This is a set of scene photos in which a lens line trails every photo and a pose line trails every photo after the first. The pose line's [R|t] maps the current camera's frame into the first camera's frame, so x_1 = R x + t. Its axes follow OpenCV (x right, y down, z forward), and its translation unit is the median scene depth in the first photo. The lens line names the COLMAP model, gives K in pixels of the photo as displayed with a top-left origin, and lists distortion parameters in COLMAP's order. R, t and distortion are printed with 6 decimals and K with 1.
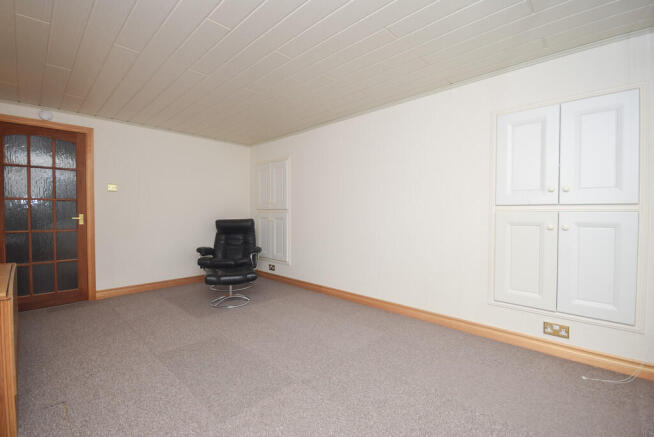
lens RADIAL K [[291.7, 0, 325.2], [0, 291.7, 218.3], [0, 0, 1]] dist [-0.003942, -0.000455]
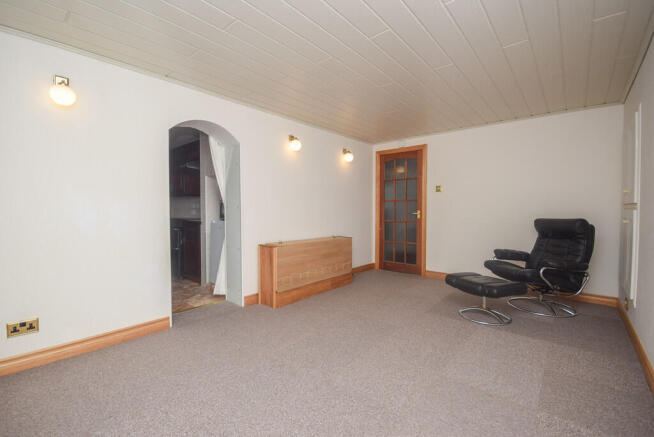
lens RADIAL K [[291.7, 0, 325.2], [0, 291.7, 218.3], [0, 0, 1]] dist [-0.003942, -0.000455]
pose [[0.044724, 0.034126, -0.998416, 0.483045], [-0.018750, 0.999269, 0.033316, -0.014757], [0.998823, 0.017230, 0.045331, 0.502623]]
